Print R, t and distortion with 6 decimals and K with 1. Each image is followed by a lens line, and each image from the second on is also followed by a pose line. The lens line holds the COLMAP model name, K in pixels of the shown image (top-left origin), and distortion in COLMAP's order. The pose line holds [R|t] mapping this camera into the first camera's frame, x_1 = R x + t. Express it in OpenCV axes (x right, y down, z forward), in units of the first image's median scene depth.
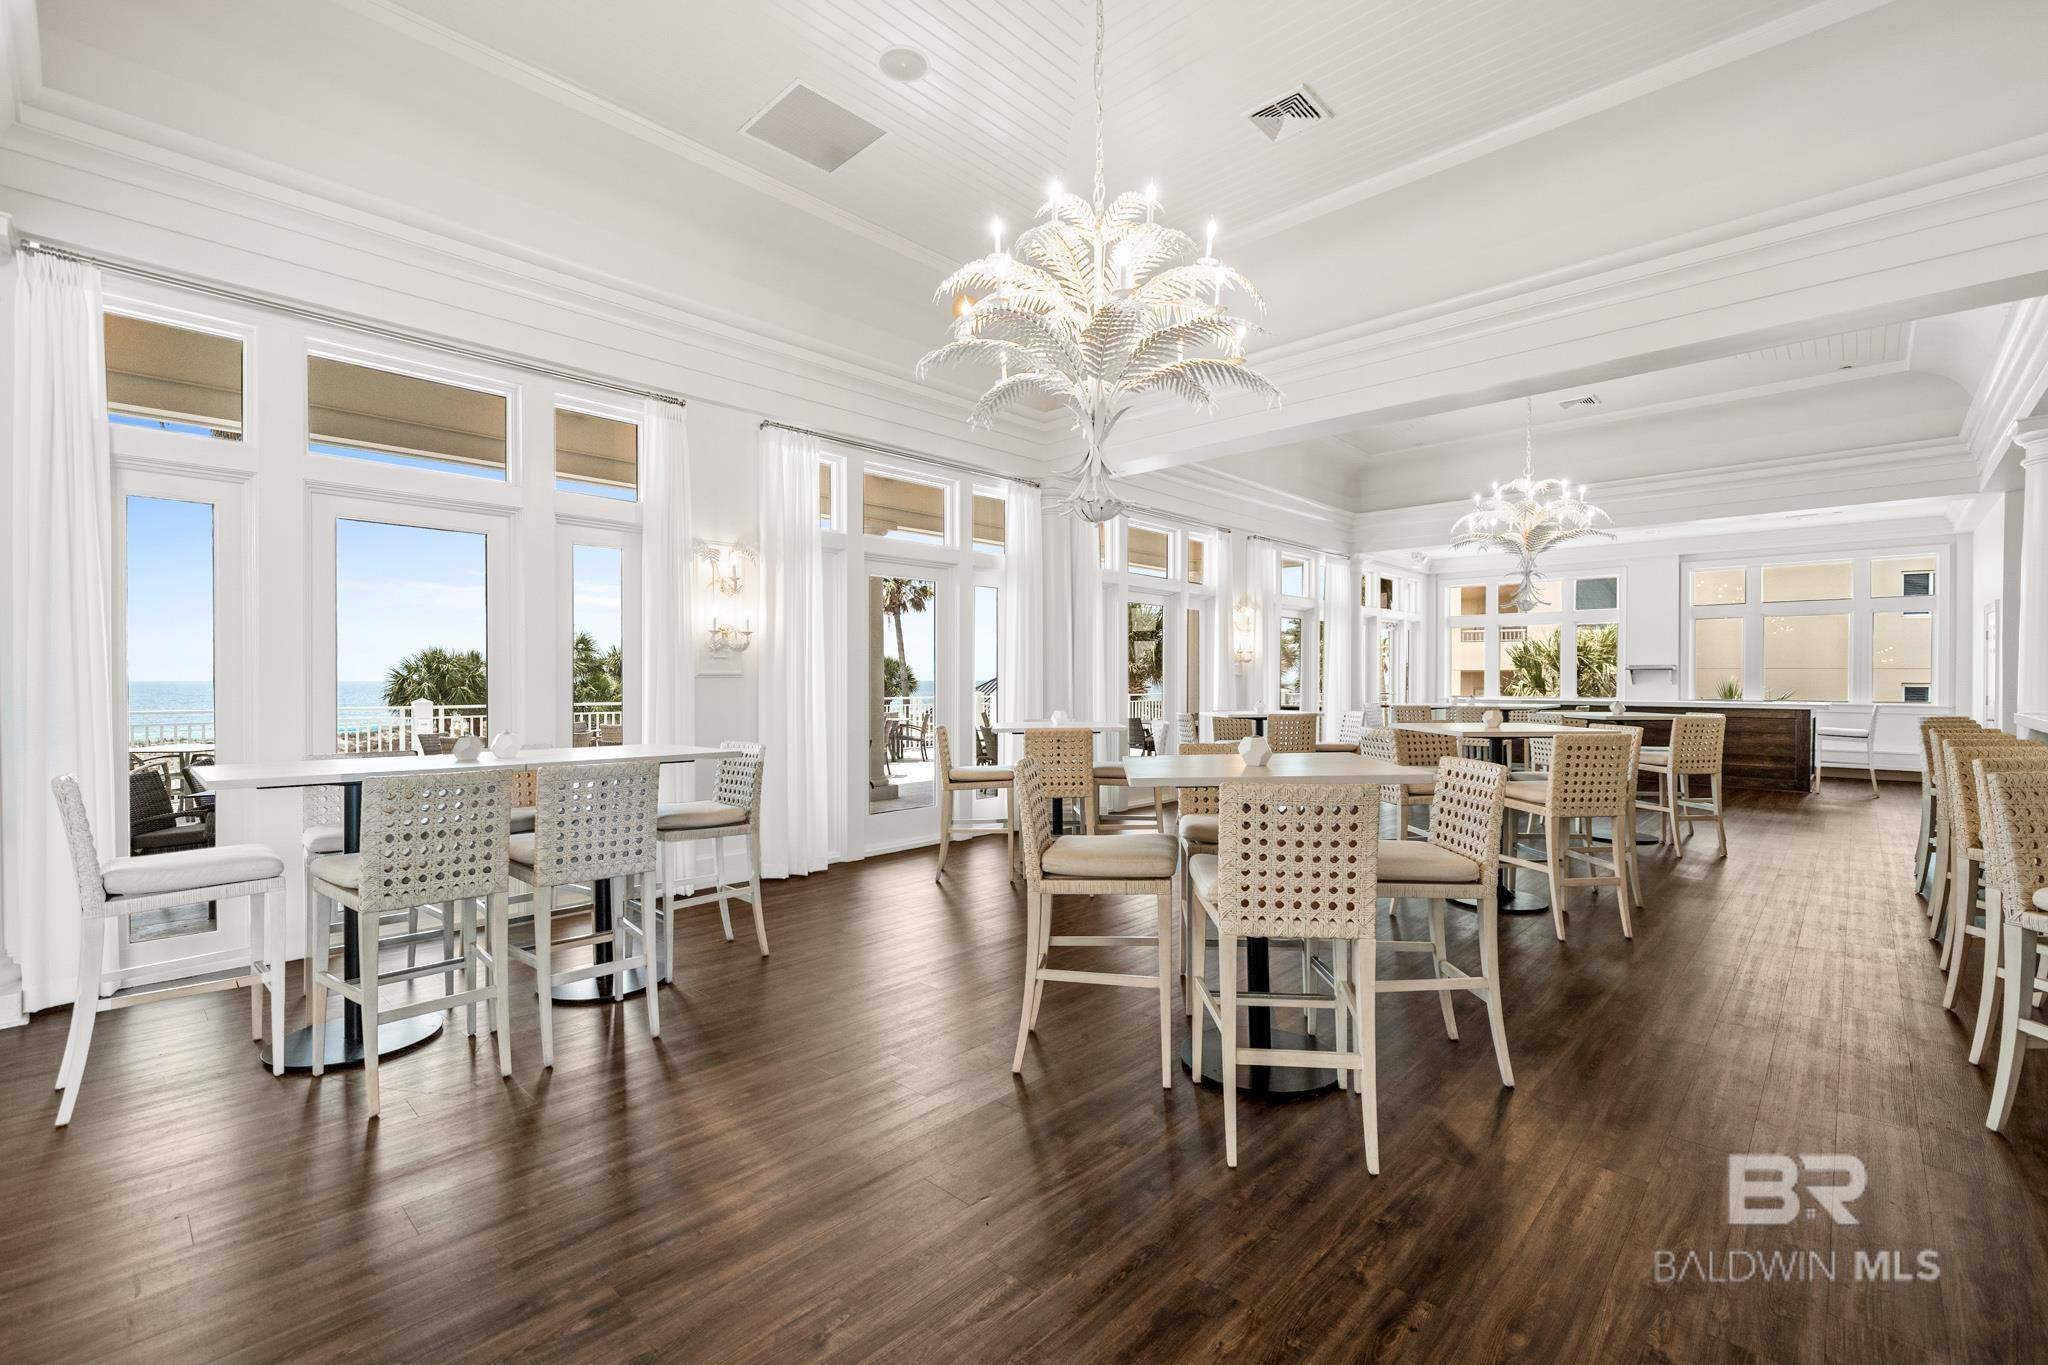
lens RADIAL K [[875.1, 0, 1024.0], [0, 875.1, 682.5], [0, 0, 1]] dist [0.001806, -0.000095]
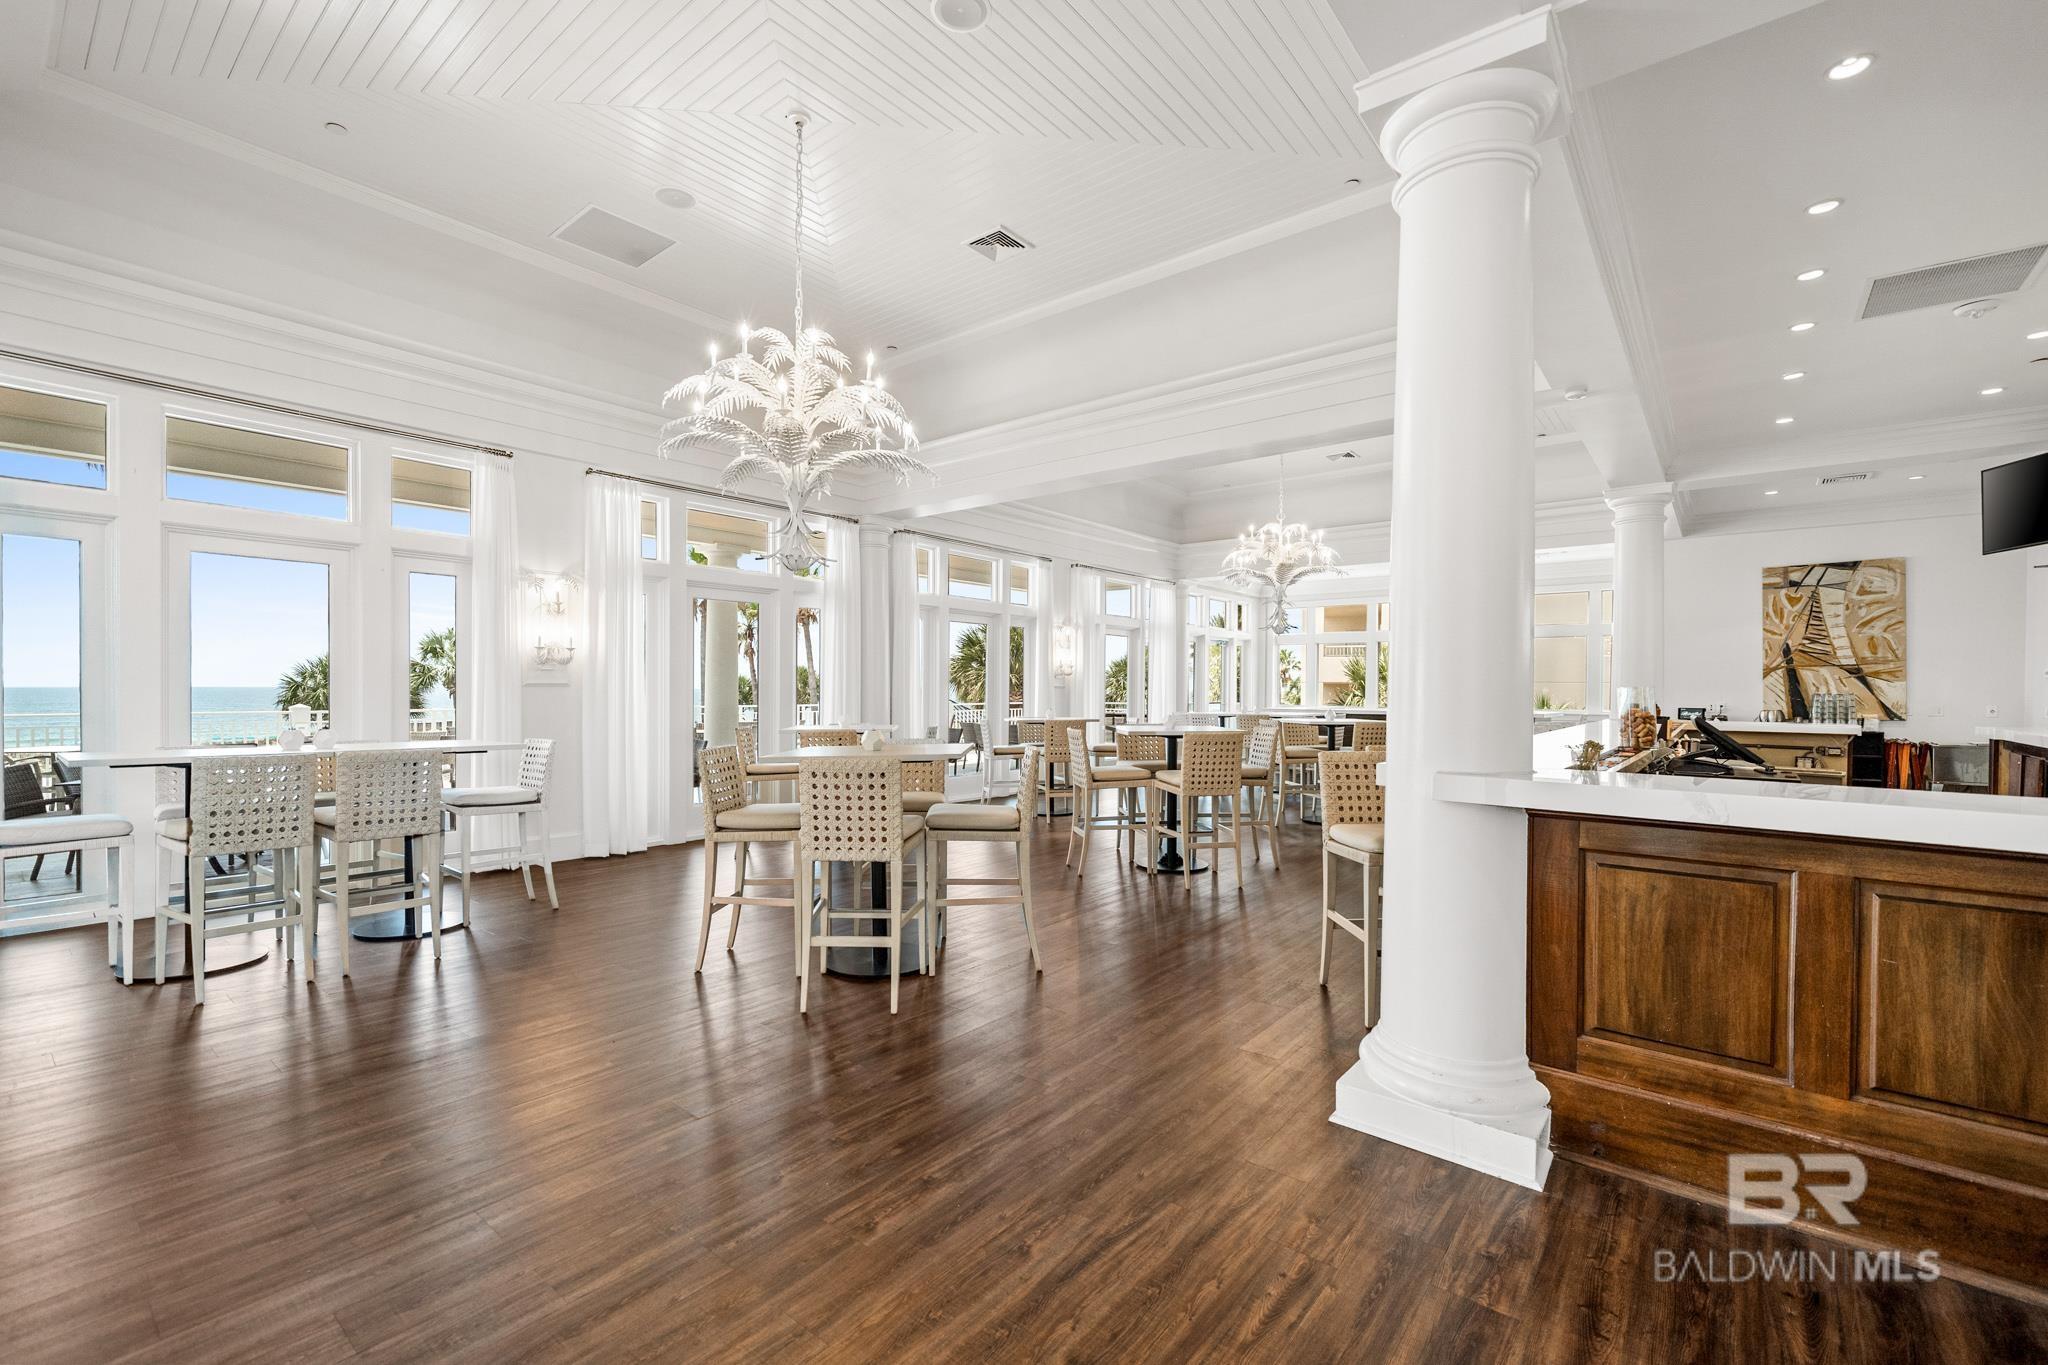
lens RADIAL K [[863.2, 0, 1027.1], [0, 863.2, 695.2], [0, 0, 1]] dist [-0.000315, 0.000239]
pose [[0.996970, 0.004303, 0.077664, 0.246658], [-0.004496, 0.999987, 0.002305, 0.000793], [-0.077653, -0.002648, 0.996977, -0.249409]]
